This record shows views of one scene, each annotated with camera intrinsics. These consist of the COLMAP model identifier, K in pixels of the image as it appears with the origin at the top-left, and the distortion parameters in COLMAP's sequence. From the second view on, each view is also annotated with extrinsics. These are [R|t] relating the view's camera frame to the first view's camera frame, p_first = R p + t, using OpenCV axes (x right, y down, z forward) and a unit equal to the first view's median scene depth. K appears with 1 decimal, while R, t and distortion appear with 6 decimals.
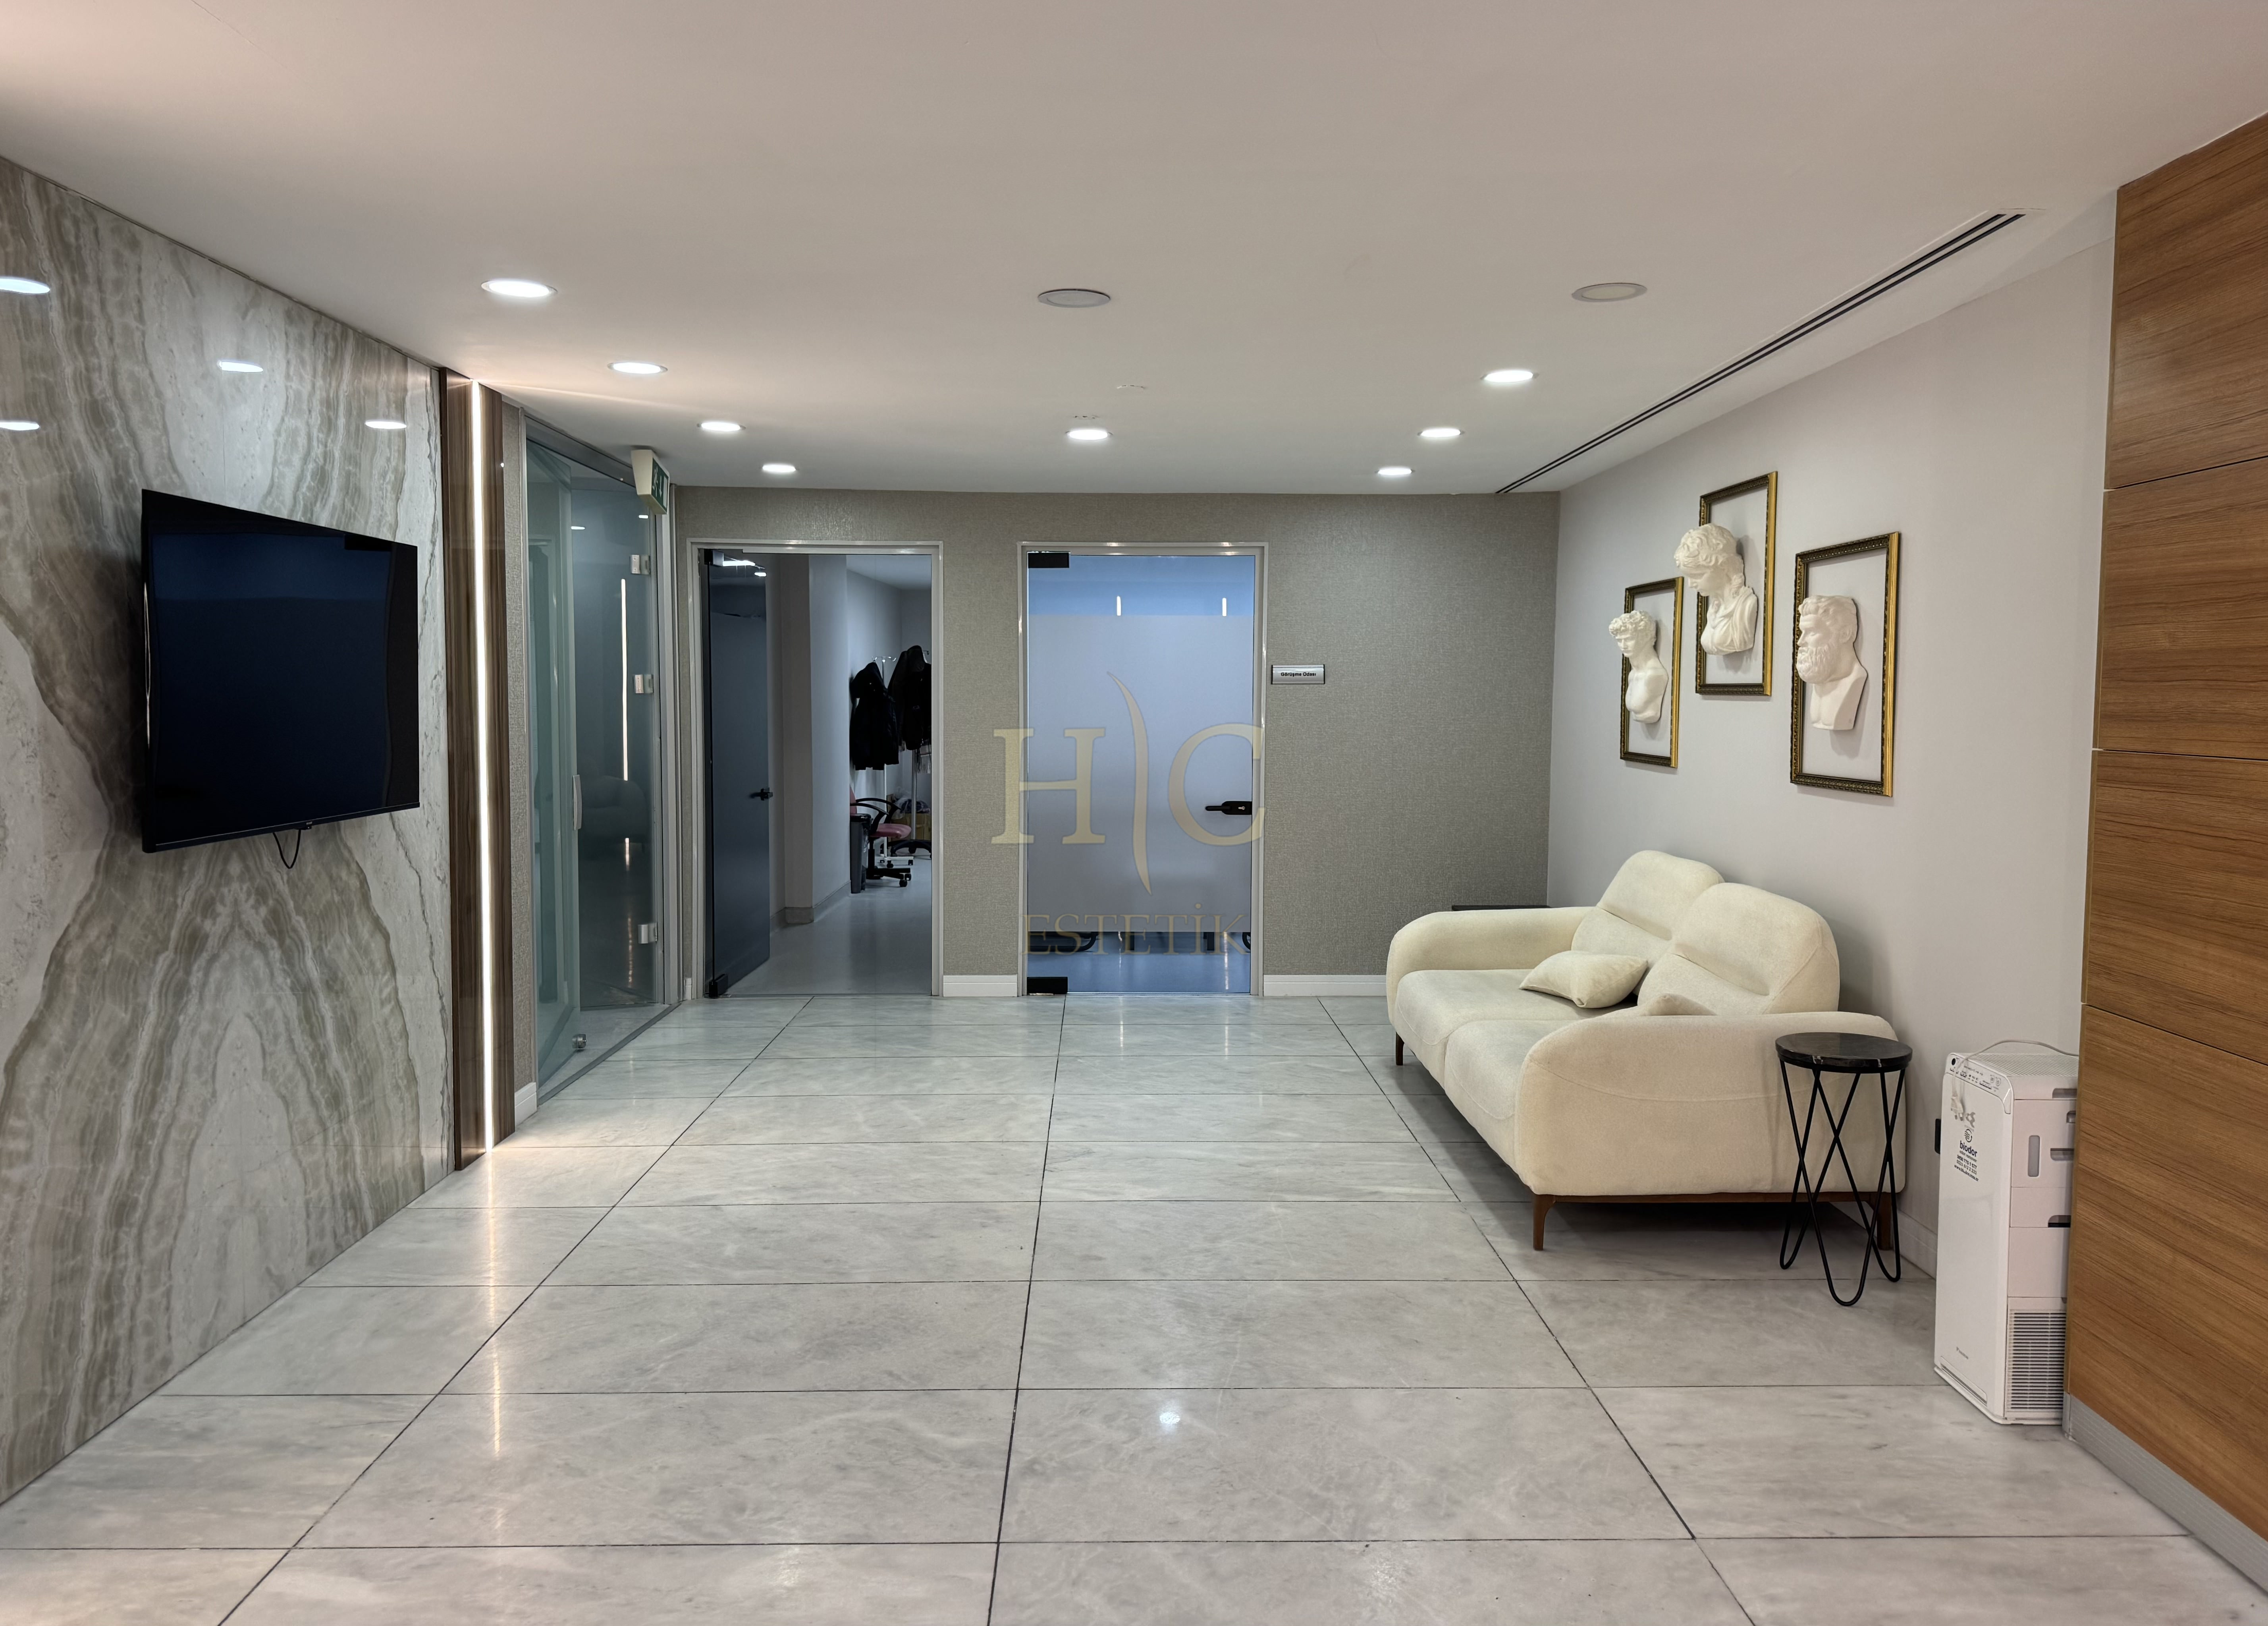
lens RADIAL K [[1580.2, 0, 1134.5], [0, 1580.2, 787.4], [0, 0, 1]] dist [0.025925, -0.028498]
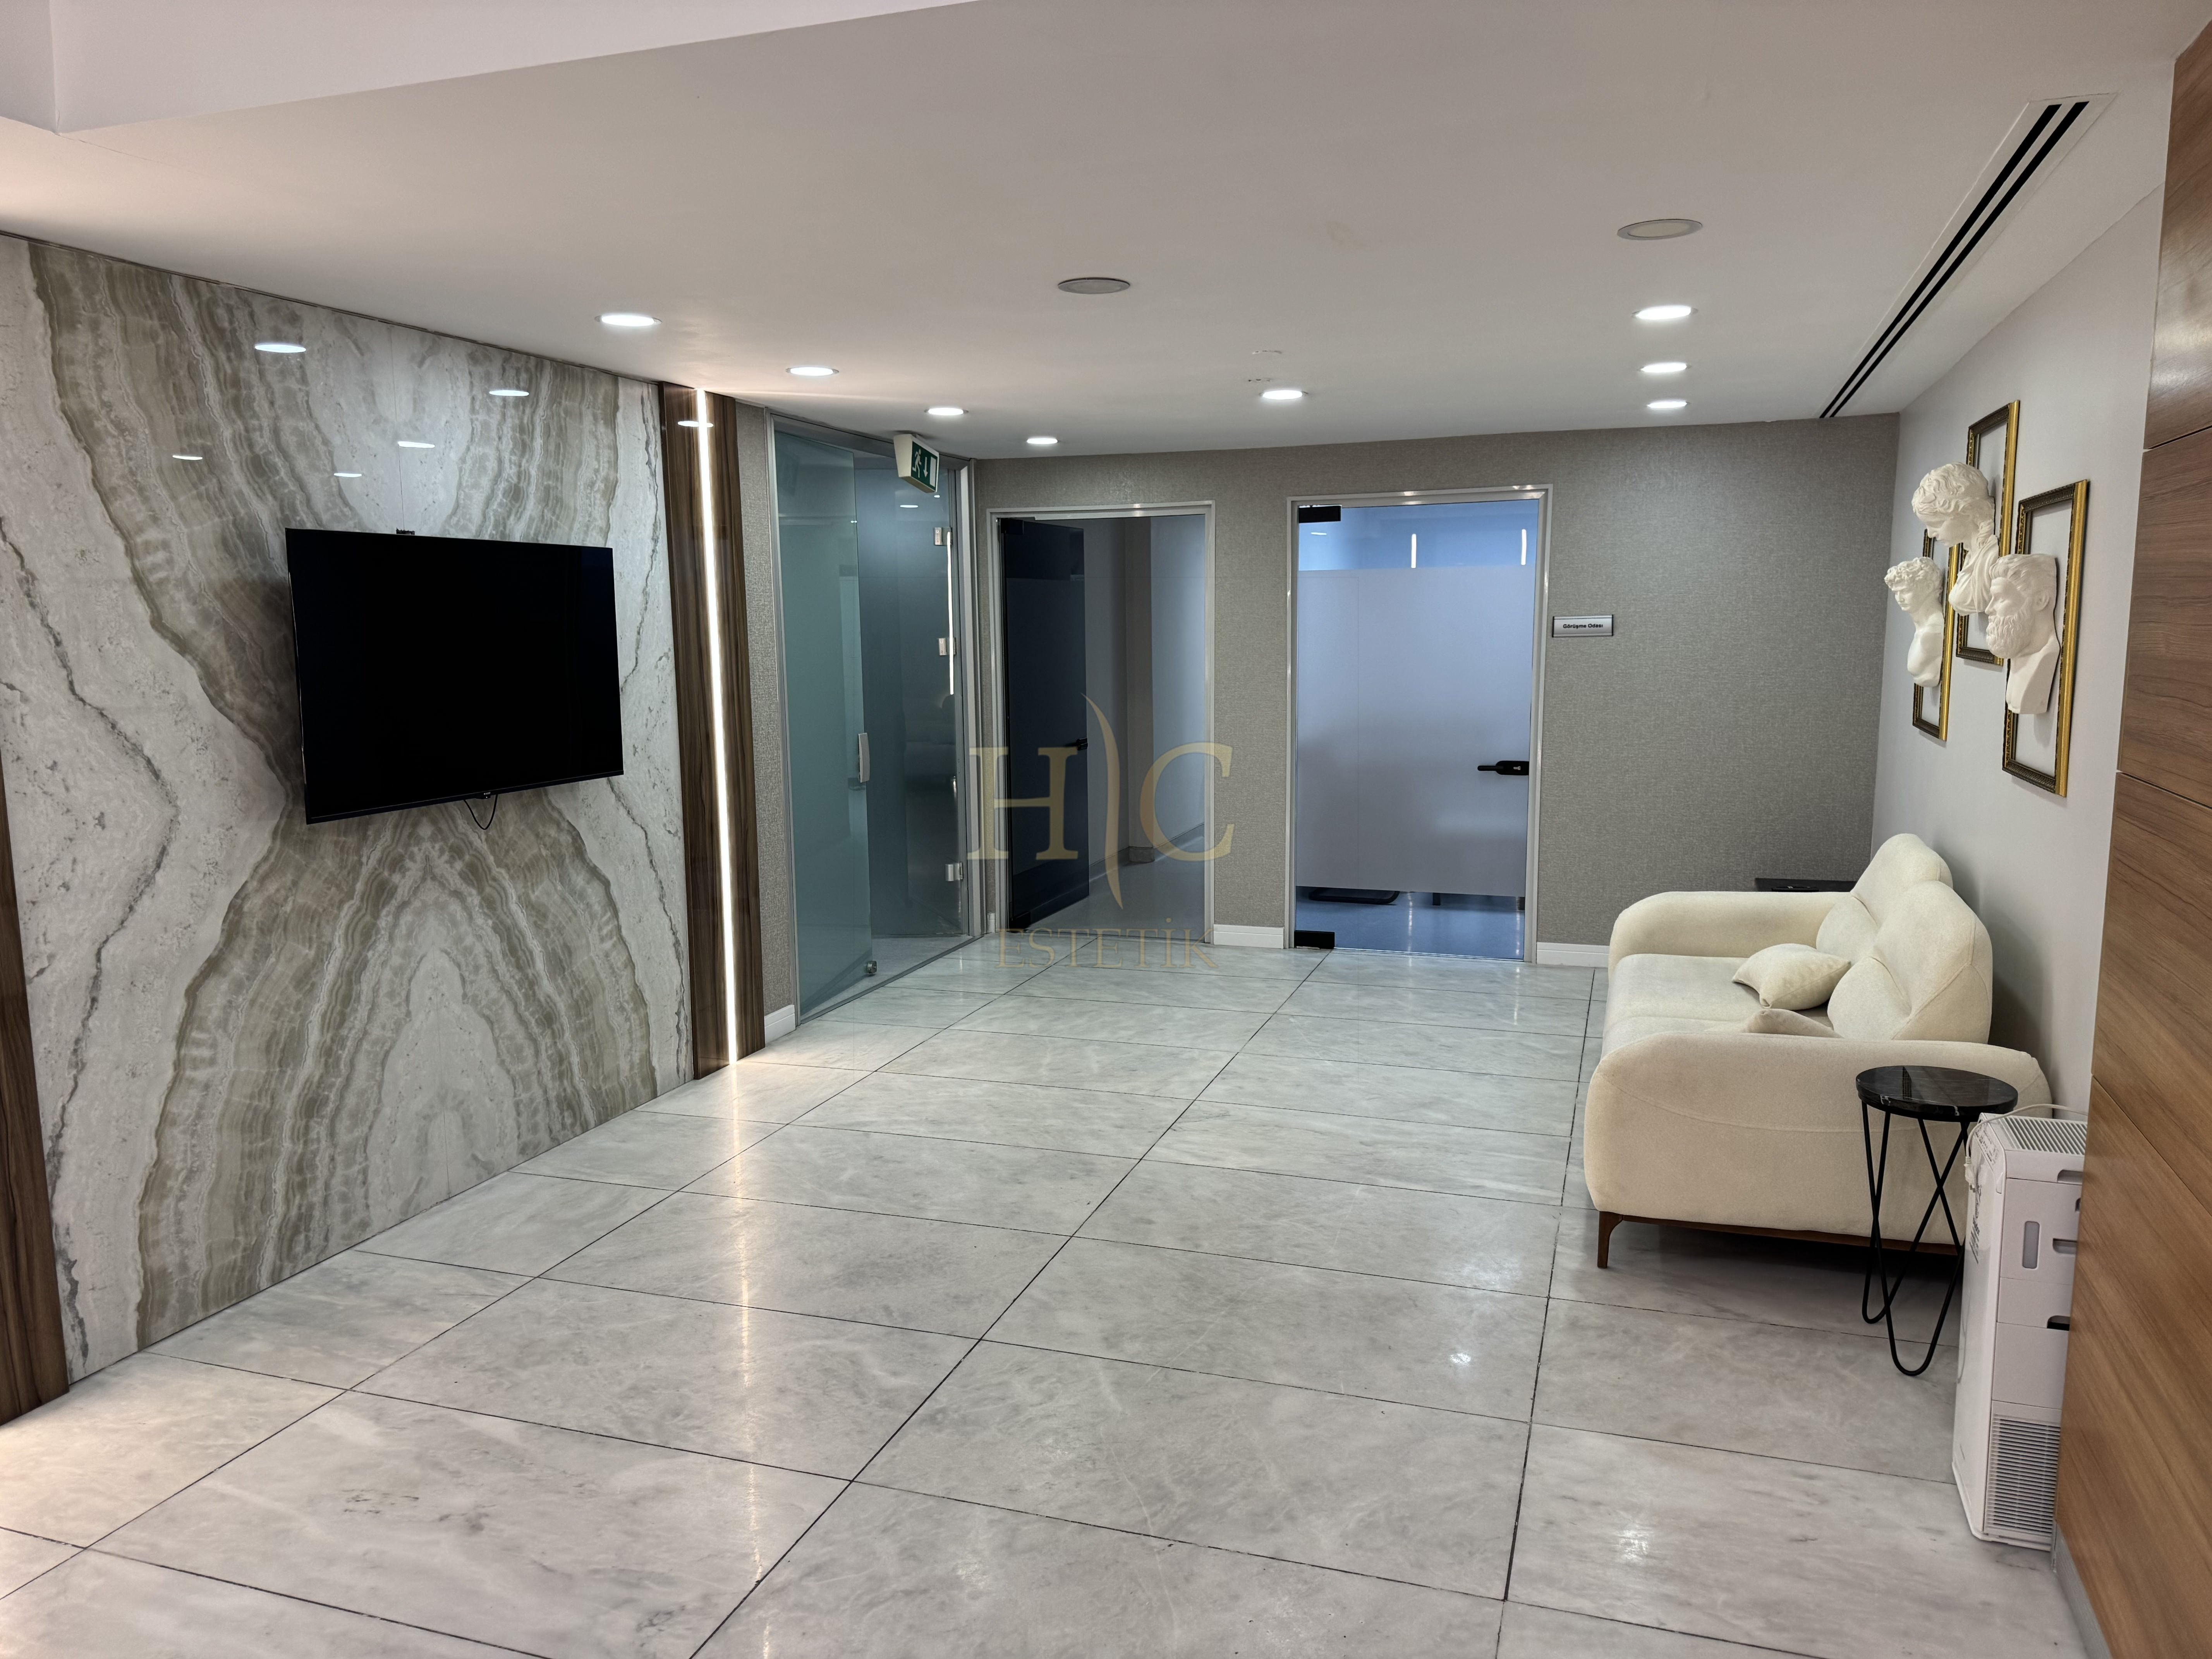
lens RADIAL K [[1542.7, 0, 1118.6], [0, 1542.7, 835.7], [0, 0, 1]] dist [0.043162, -0.056127]
pose [[0.943178, 0.032628, -0.330682, 0.336627], [-0.005724, 0.996615, 0.082009, -0.047322], [0.332239, -0.075456, 0.940172, 0.062952]]
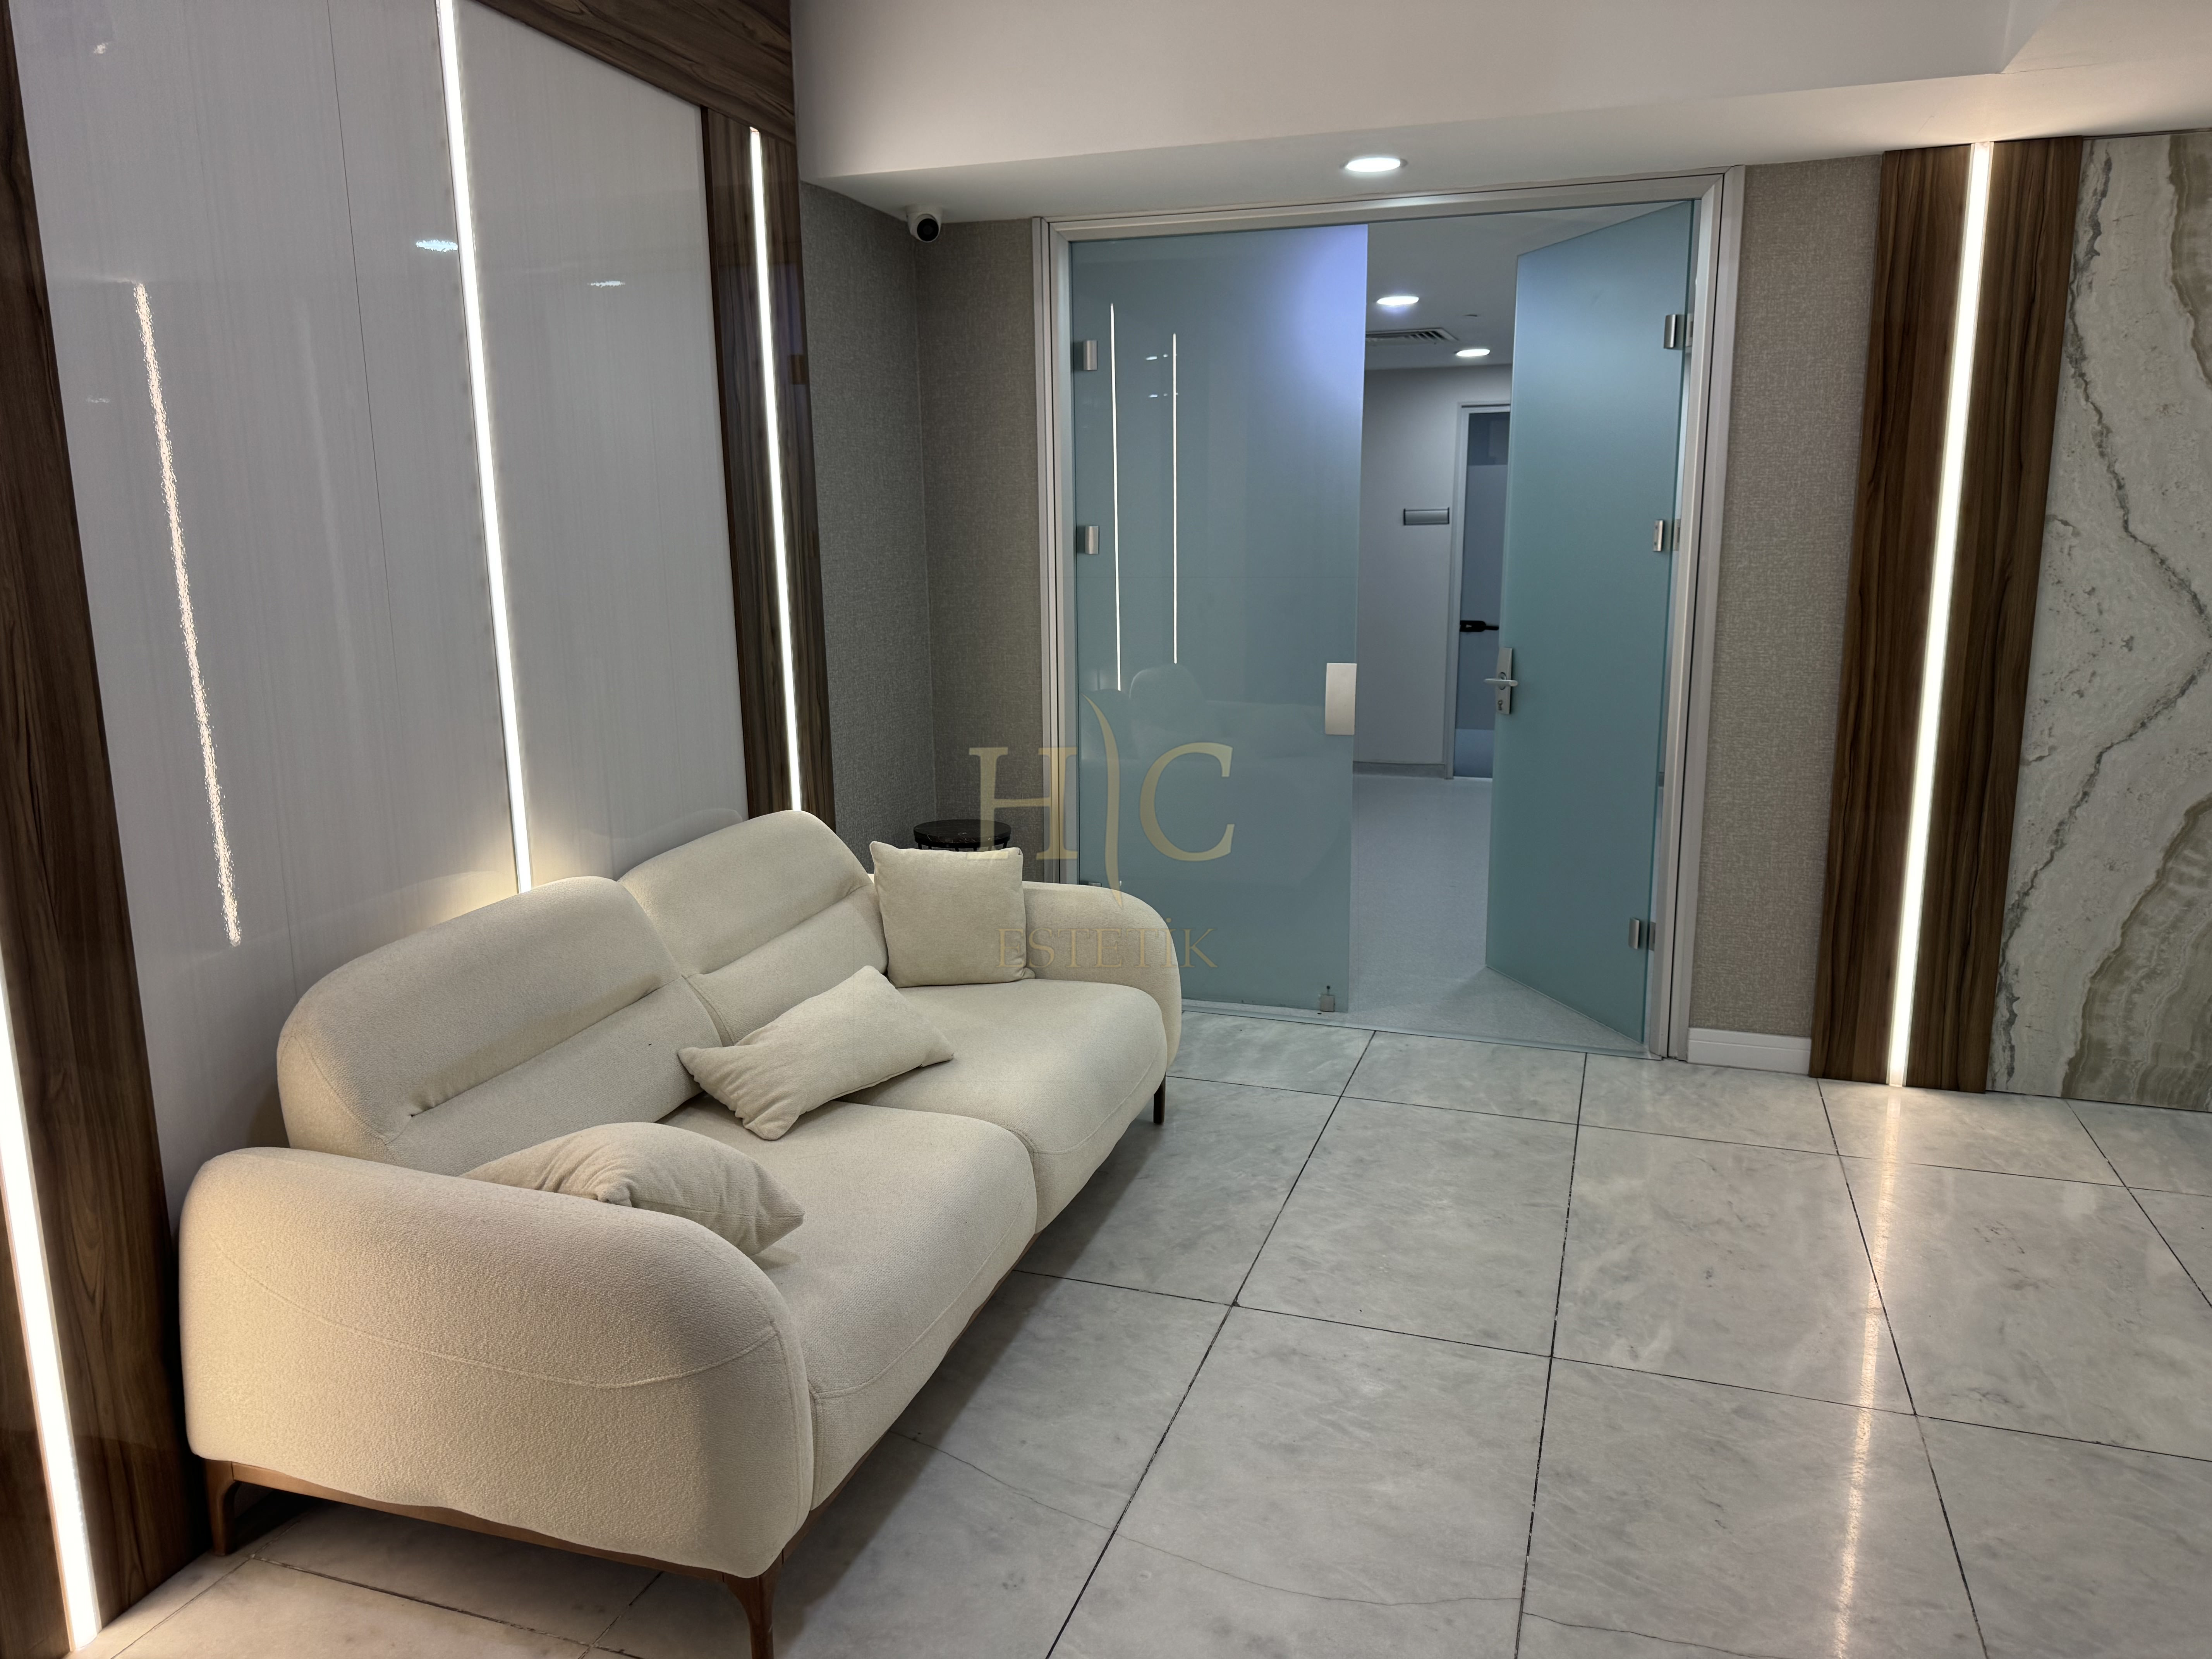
lens RADIAL K [[1542.7, 0, 1118.6], [0, 1542.7, 835.7], [0, 0, 1]] dist [0.043162, -0.056127]
pose [[-0.338828, 0.179798, -0.923509, 0.718944], [-0.049486, 0.976806, 0.208330, -0.035539], [0.939546, 0.116289, -0.322071, 0.454628]]
